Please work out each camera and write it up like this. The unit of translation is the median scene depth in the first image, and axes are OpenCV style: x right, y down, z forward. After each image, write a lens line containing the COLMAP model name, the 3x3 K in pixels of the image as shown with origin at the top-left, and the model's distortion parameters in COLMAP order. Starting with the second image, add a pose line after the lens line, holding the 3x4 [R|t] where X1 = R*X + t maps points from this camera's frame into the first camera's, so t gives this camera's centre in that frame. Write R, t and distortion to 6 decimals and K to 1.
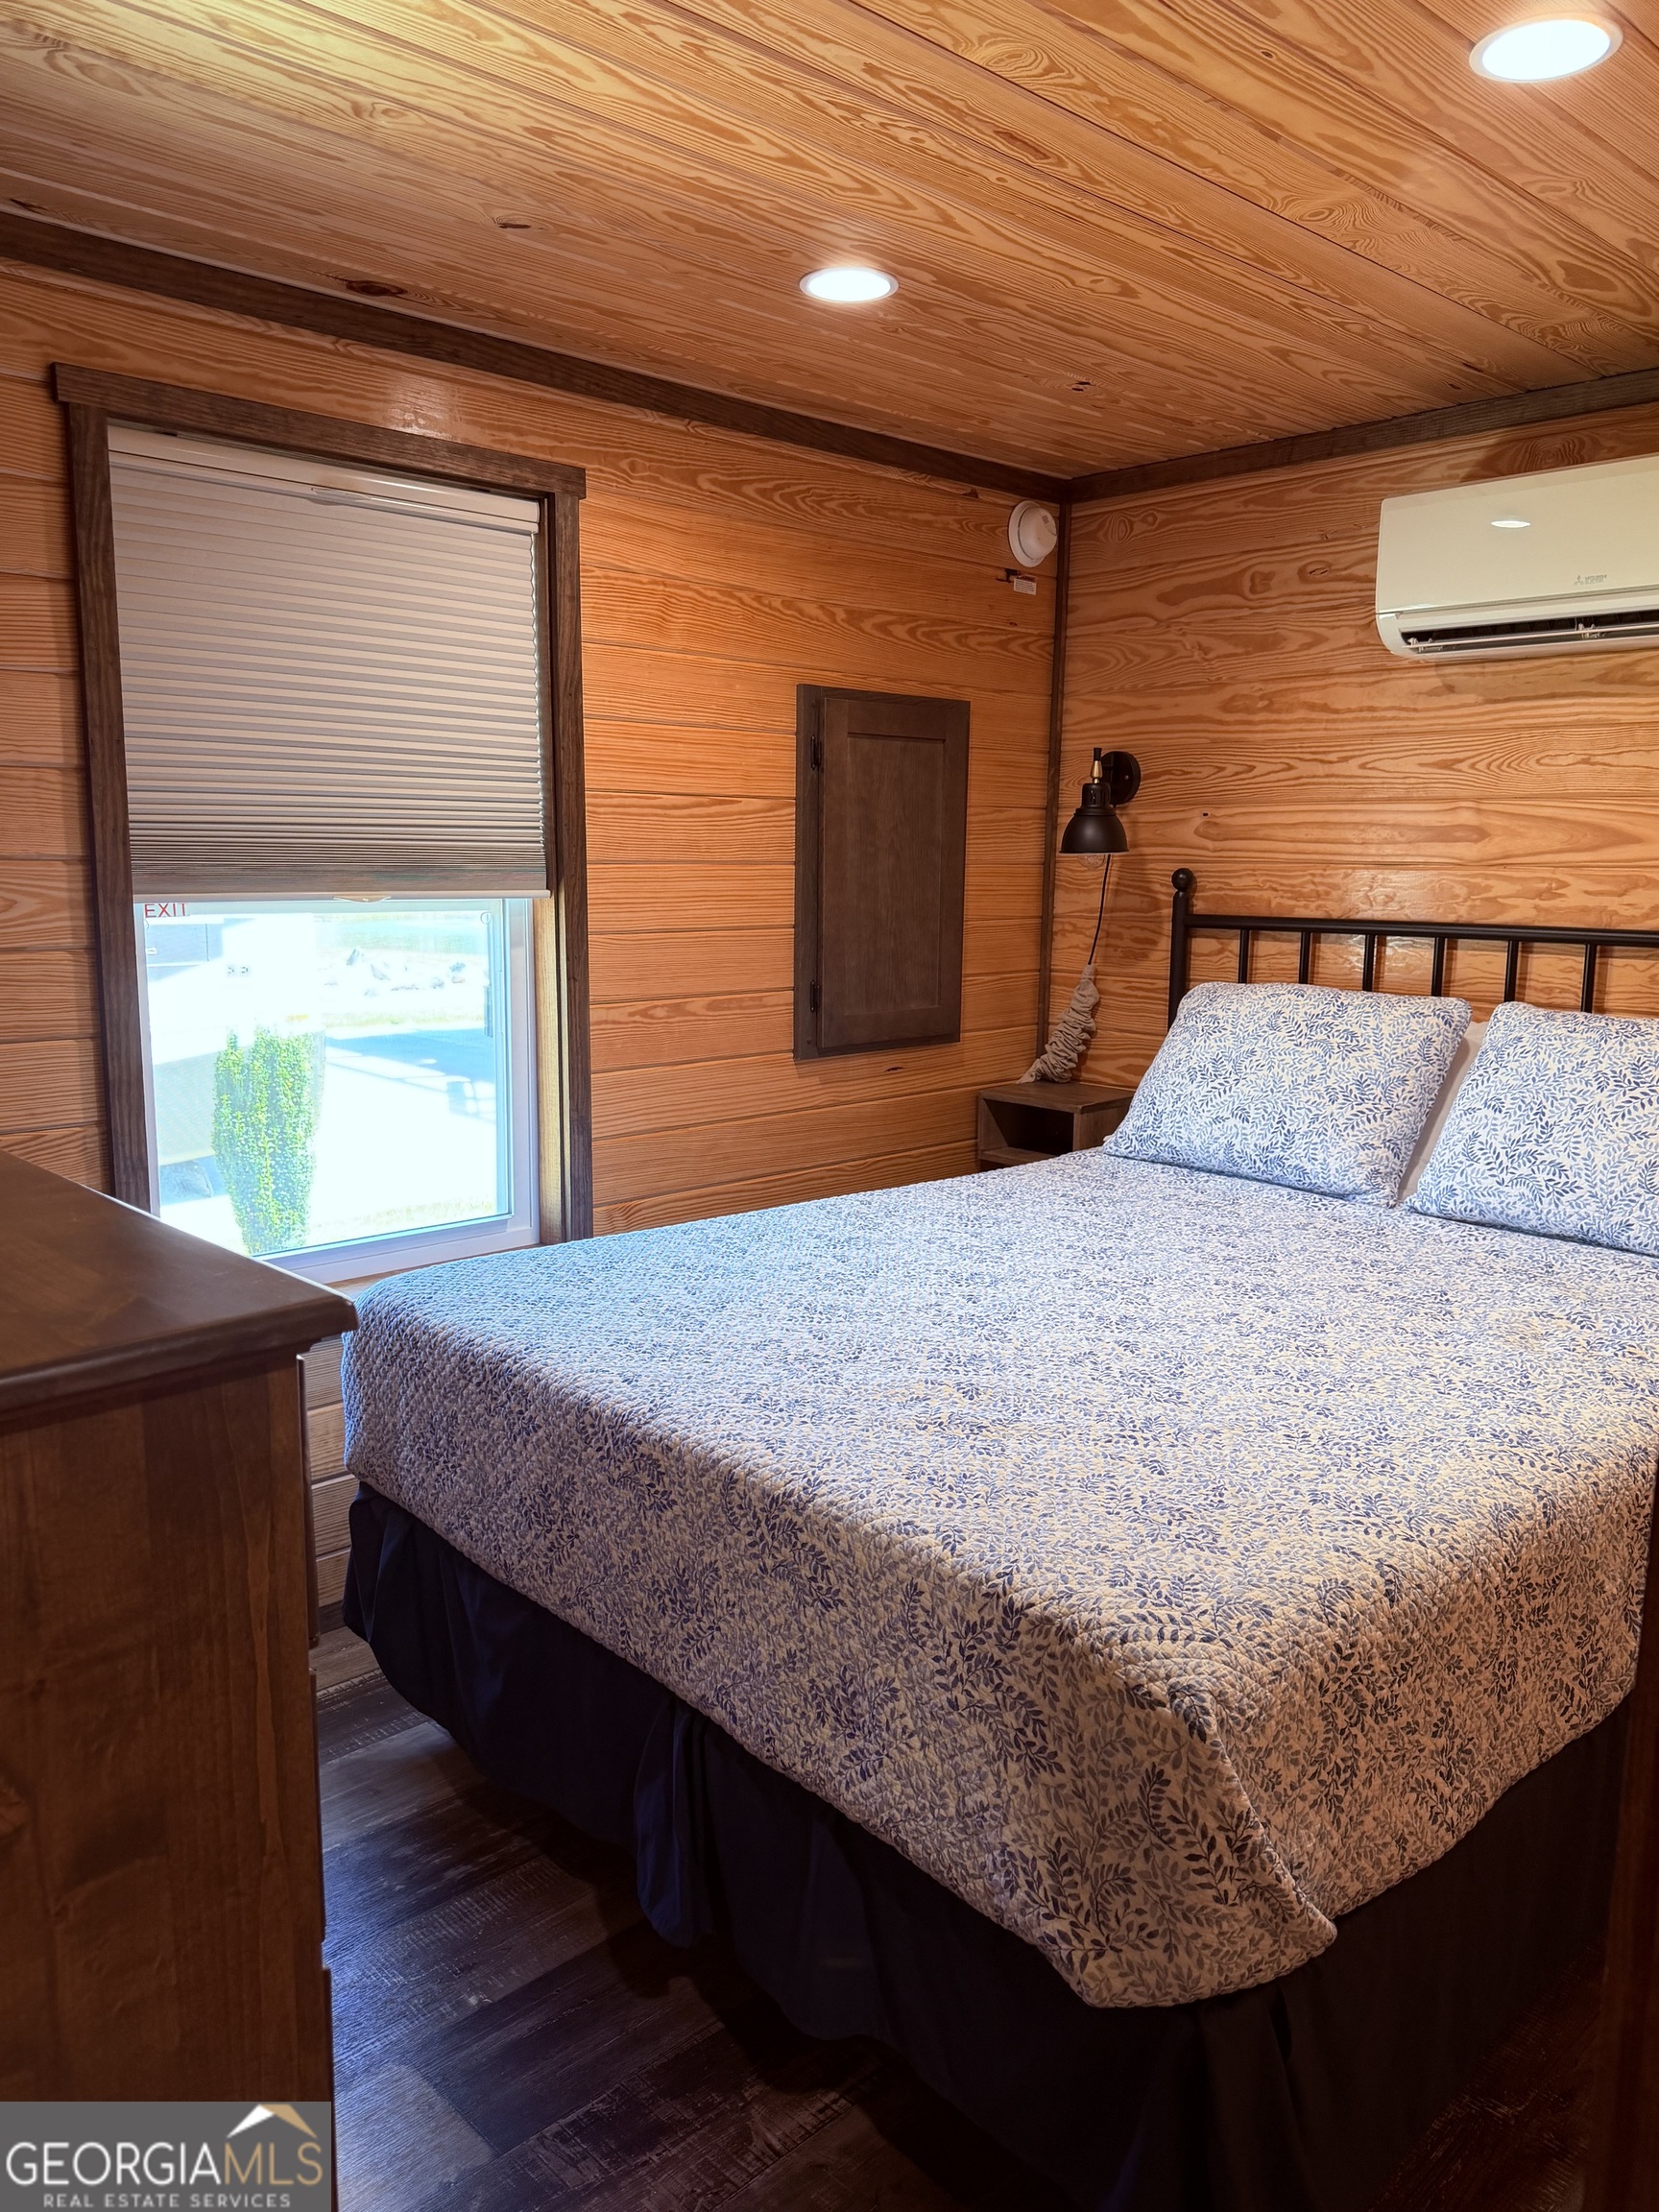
lens RADIAL K [[1609.2, 0, 832.4], [0, 1609.2, 1107.1], [0, 0, 1]] dist [0.006791, 0.002221]
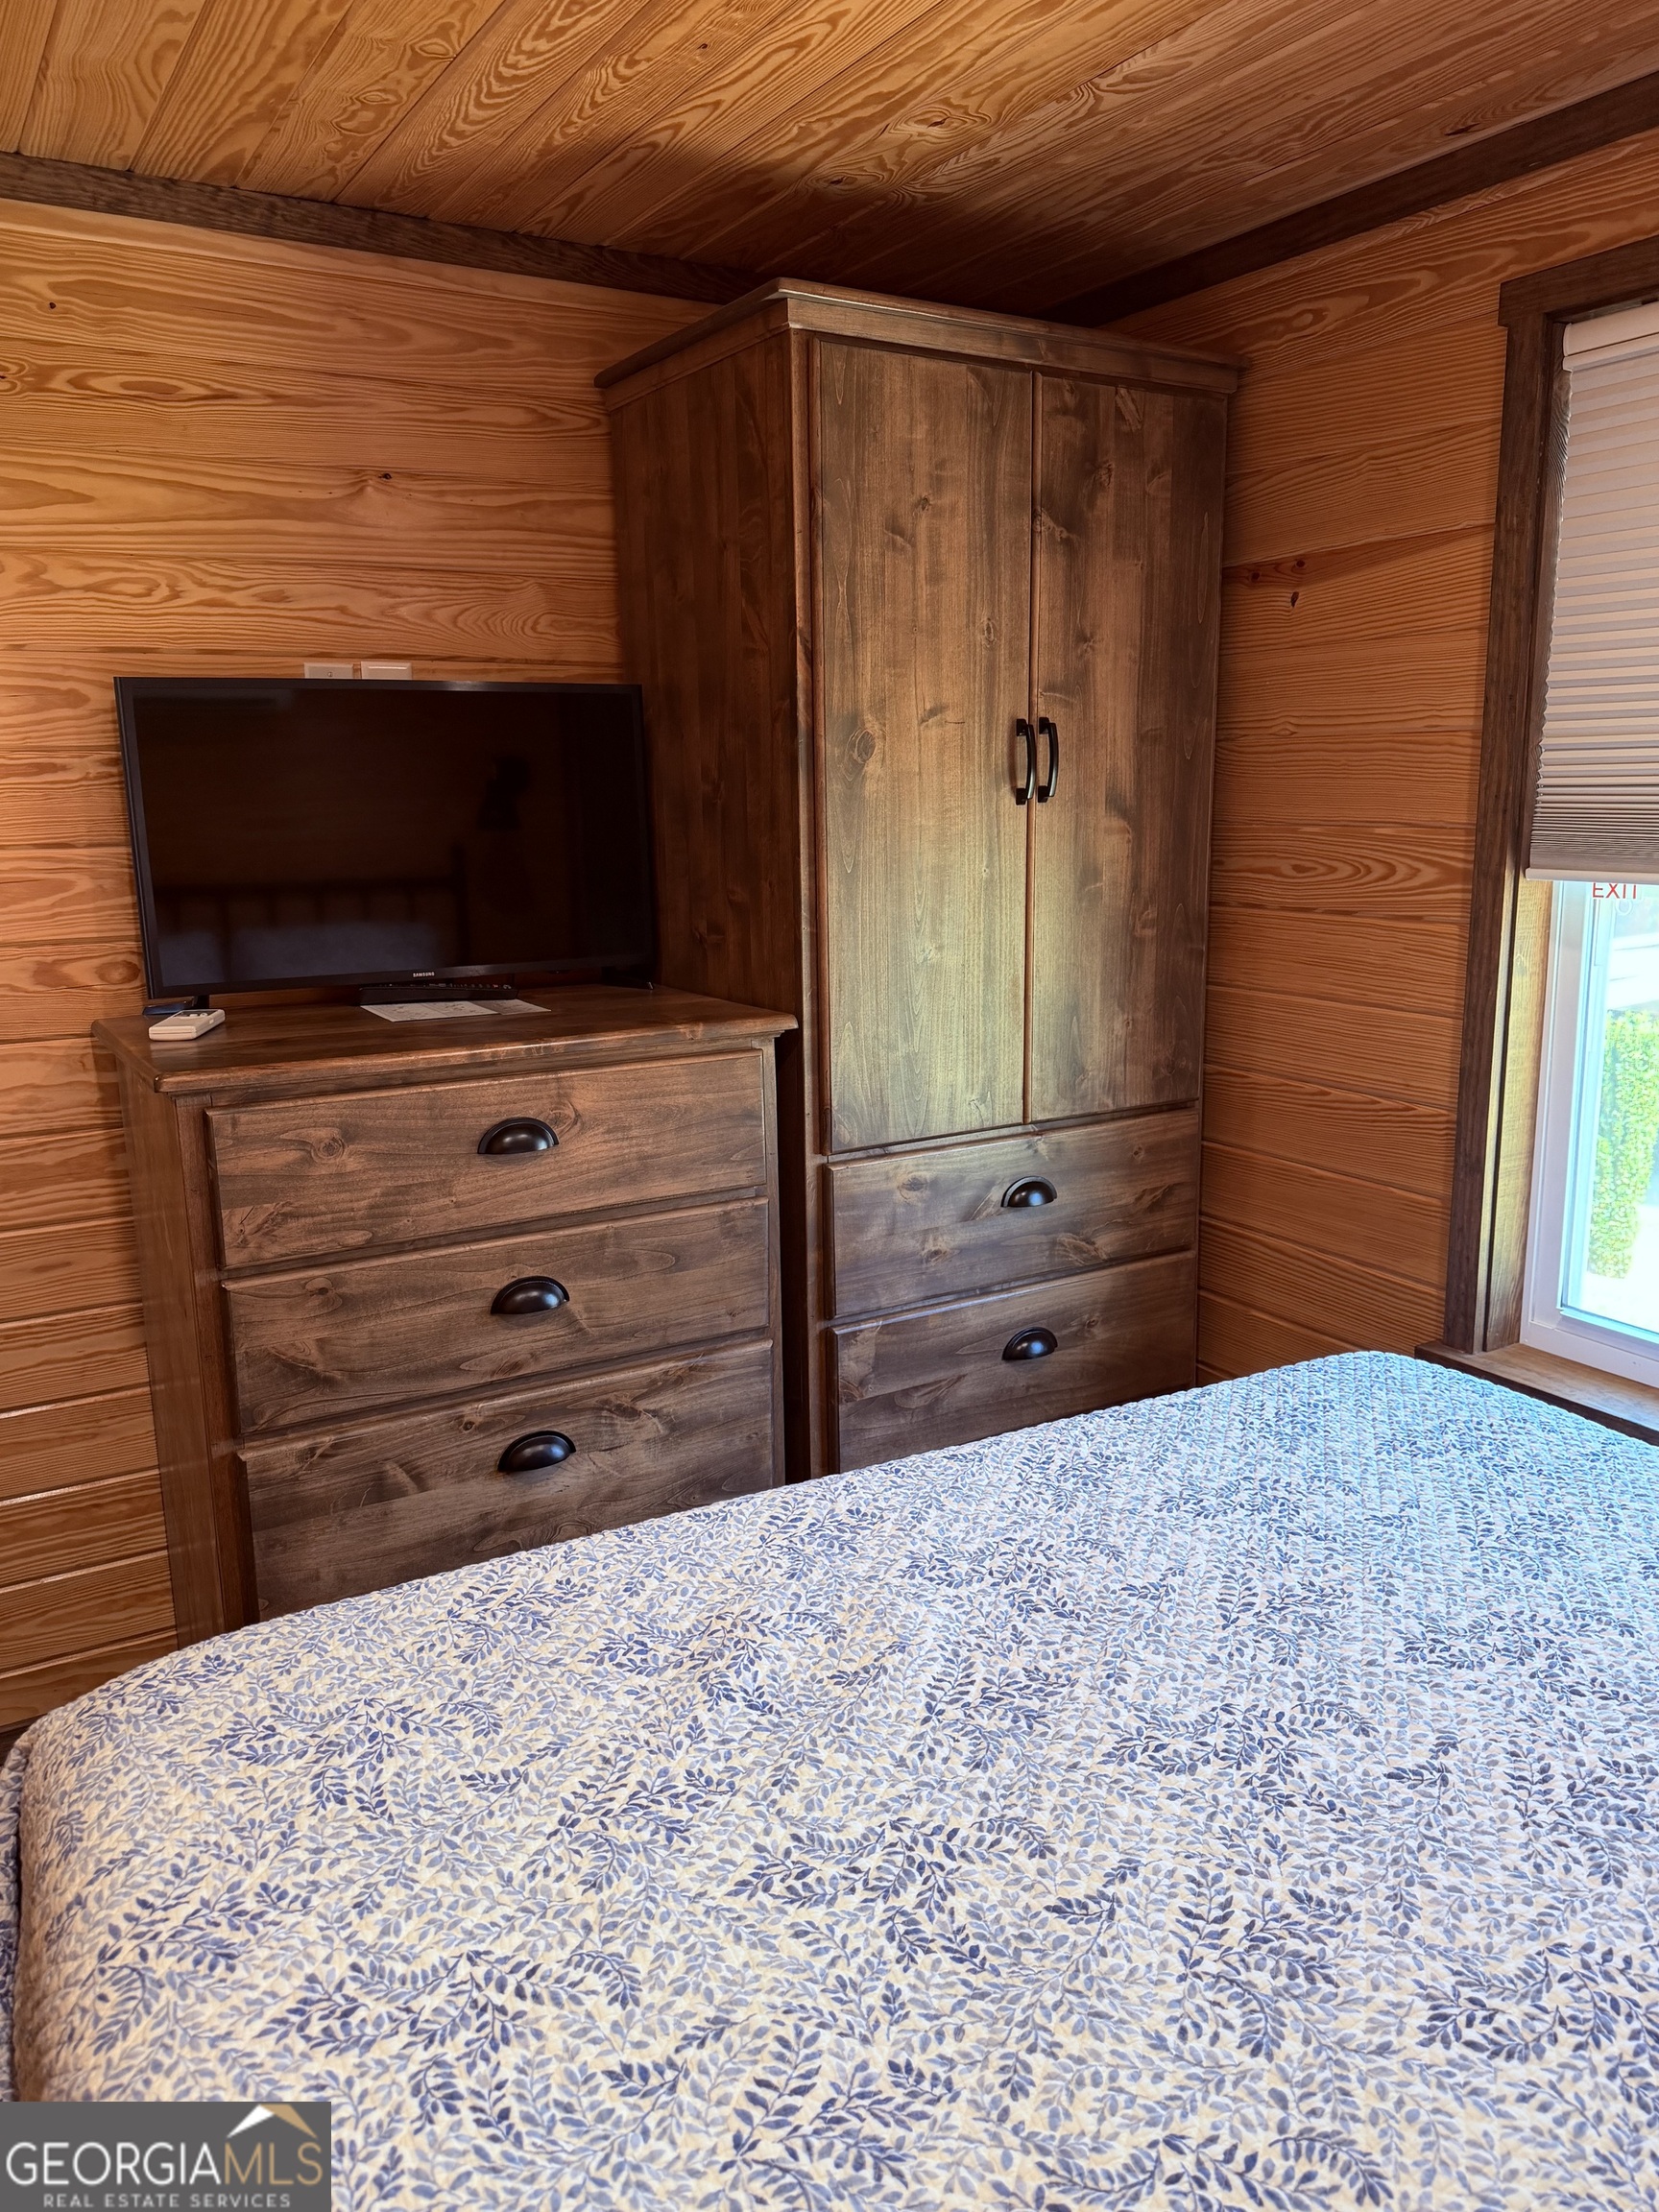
lens RADIAL K [[1609.2, 0, 833.9], [0, 1609.2, 1102.2], [0, 0, 1]] dist [0.006791, 0.002221]
pose [[-0.214215, 0.191830, -0.957765, 0.538947], [-0.153547, 0.961722, 0.226965, -0.157585], [0.964643, 0.195681, -0.176560, 0.847808]]
